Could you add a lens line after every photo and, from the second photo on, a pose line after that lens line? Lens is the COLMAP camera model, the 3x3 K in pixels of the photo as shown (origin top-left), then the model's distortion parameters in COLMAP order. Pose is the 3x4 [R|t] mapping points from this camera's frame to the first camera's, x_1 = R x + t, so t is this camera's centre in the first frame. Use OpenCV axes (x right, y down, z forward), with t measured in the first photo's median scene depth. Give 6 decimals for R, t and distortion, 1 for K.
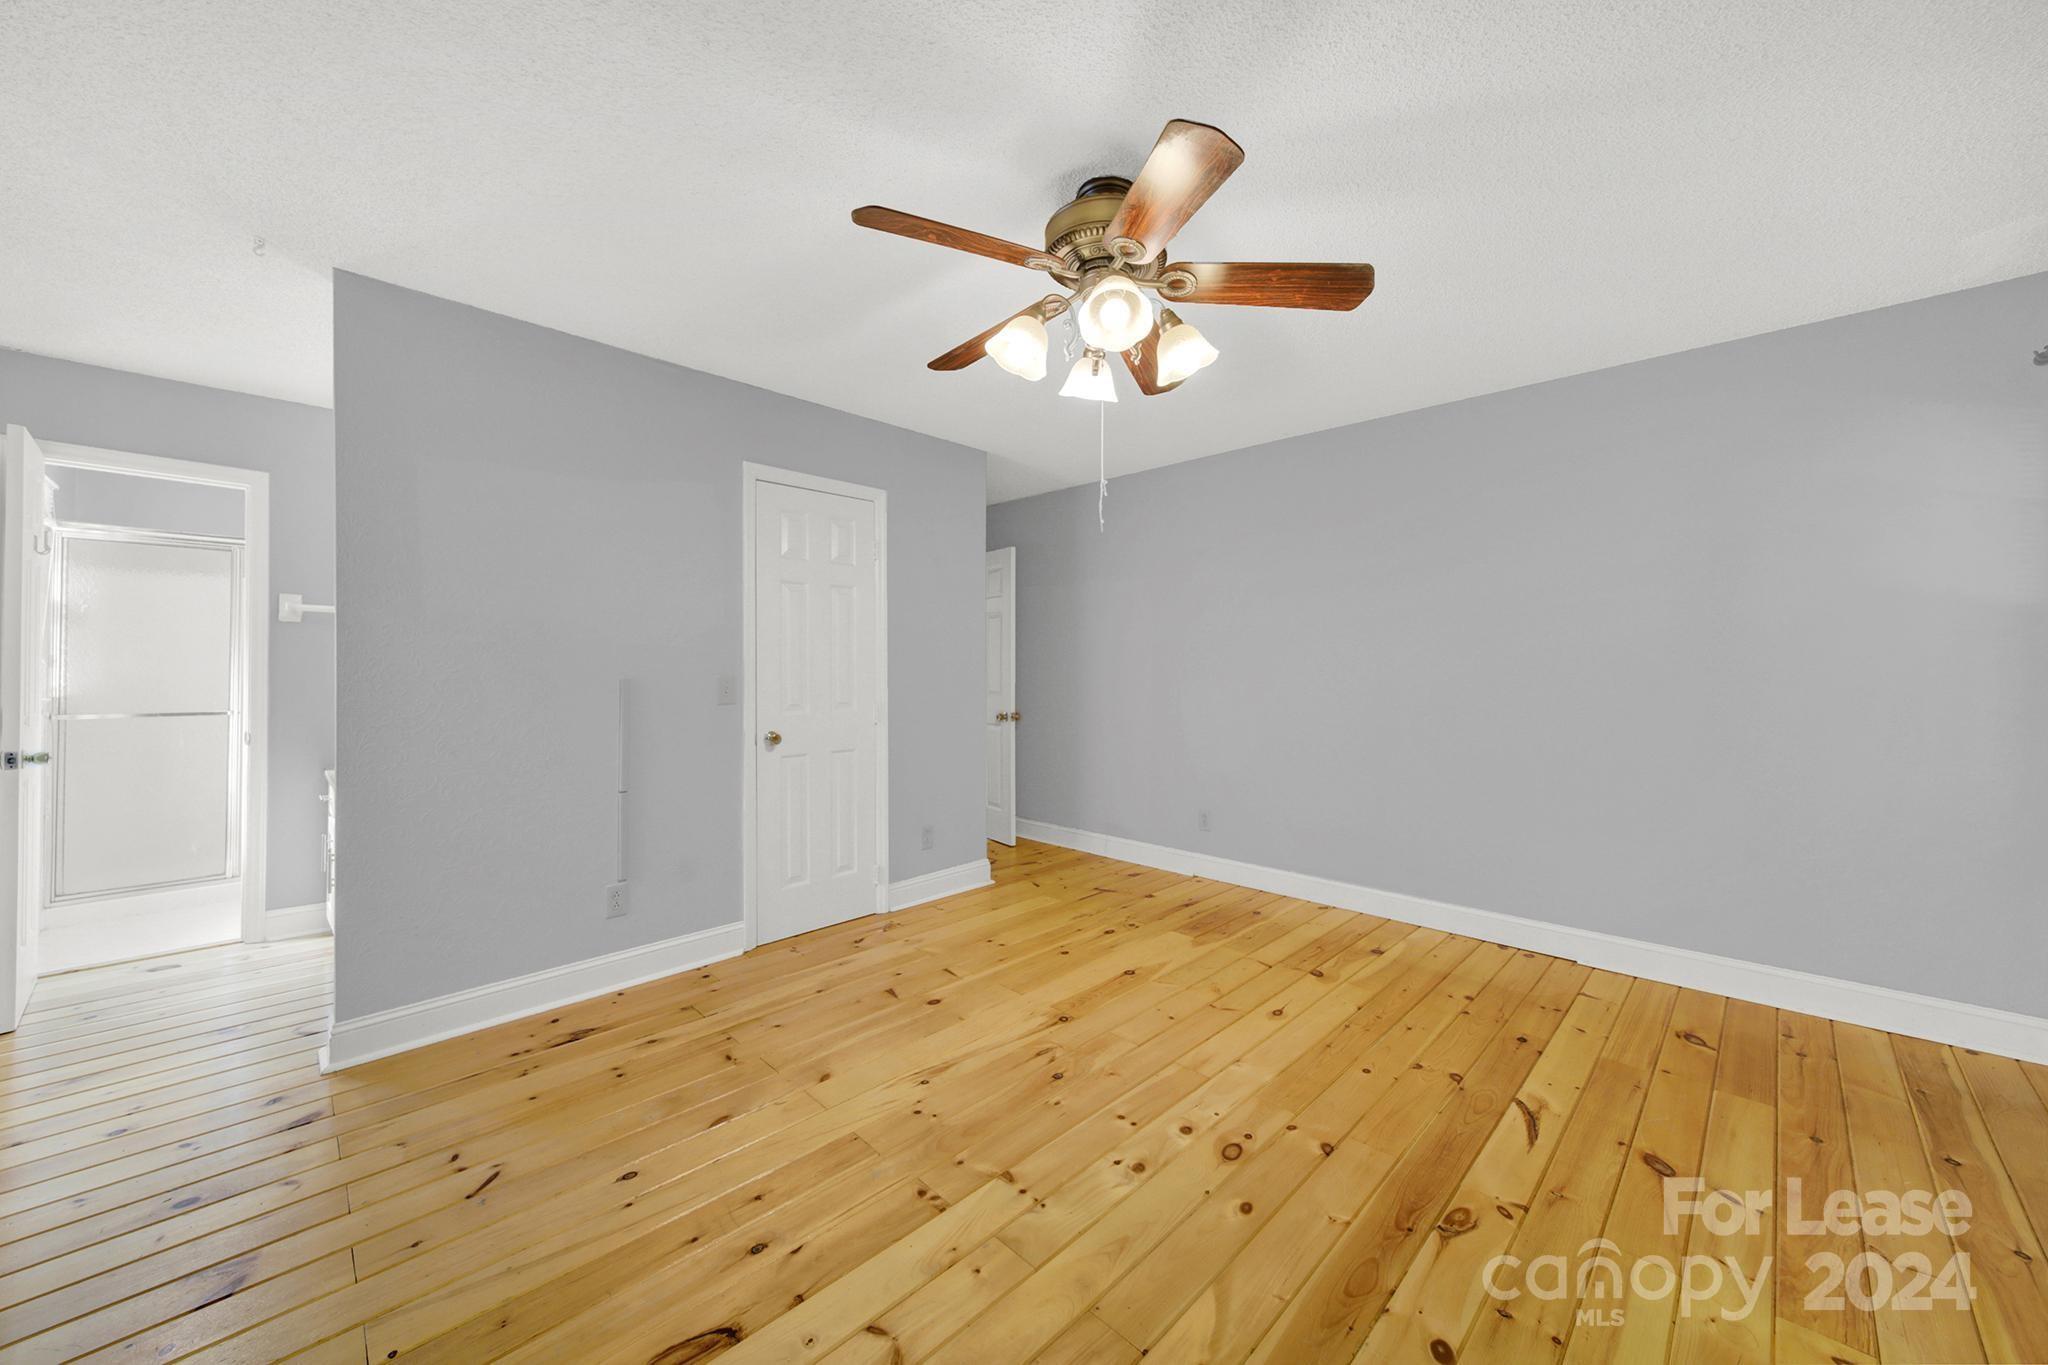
lens RADIAL K [[756.5, 0, 1017.0], [0, 756.5, 687.6], [0, 0, 1]] dist [-0.002235, -0.000767]
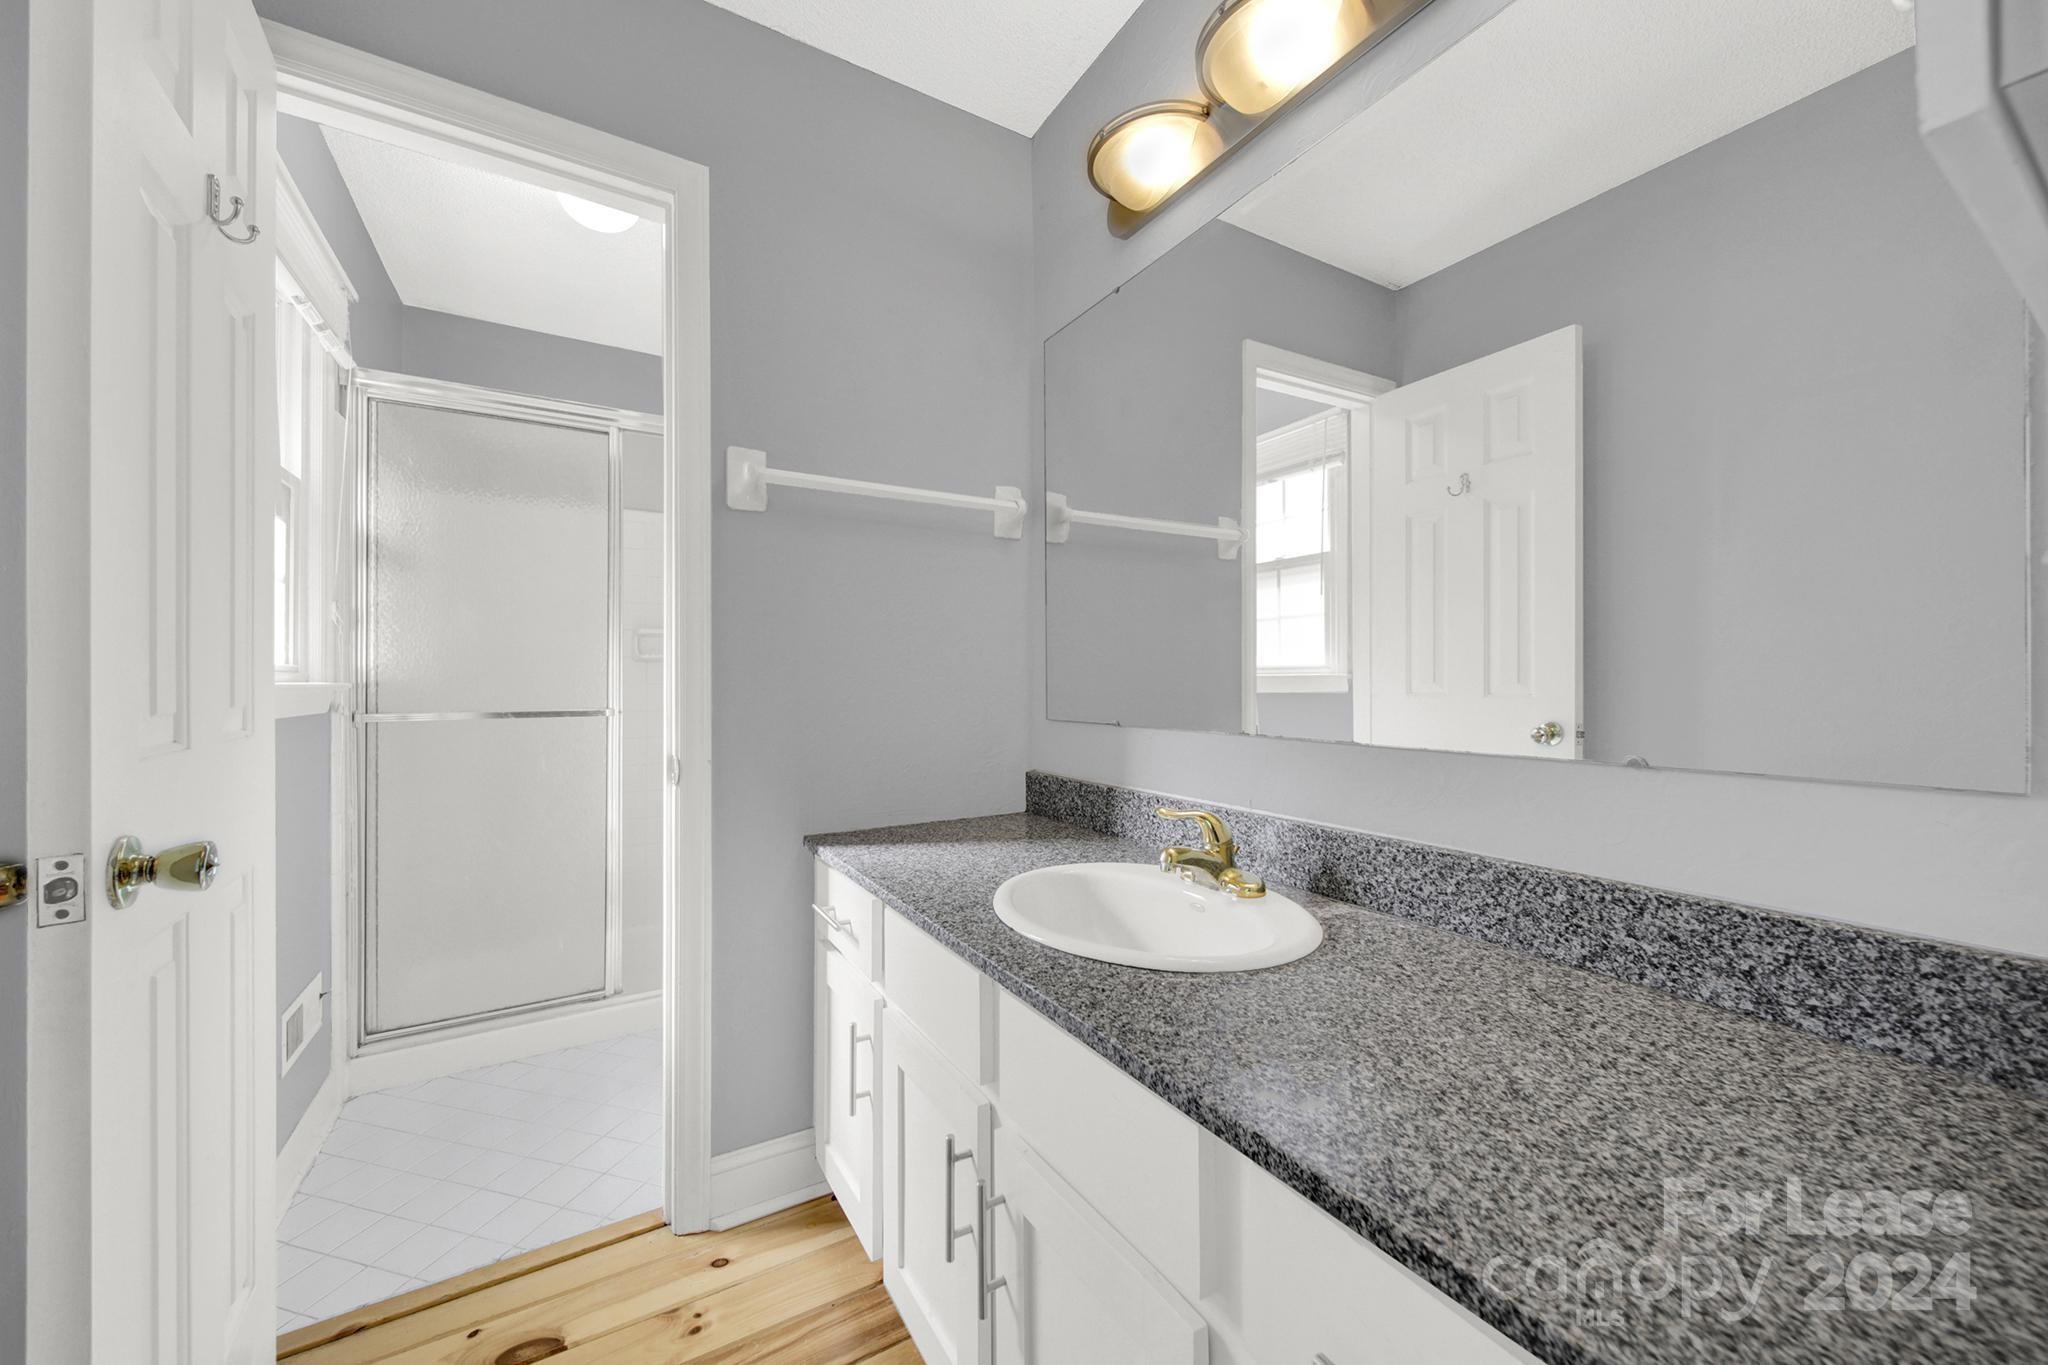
lens RADIAL K [[756.5, 0, 1017.0], [0, 756.5, 687.6], [0, 0, 1]] dist [-0.002235, -0.000767]
pose [[0.968298, -0.007971, -0.249669, -0.683955], [0.006413, 0.999955, -0.007052, 0.024675], [0.249714, 0.005228, 0.968306, 0.590771]]
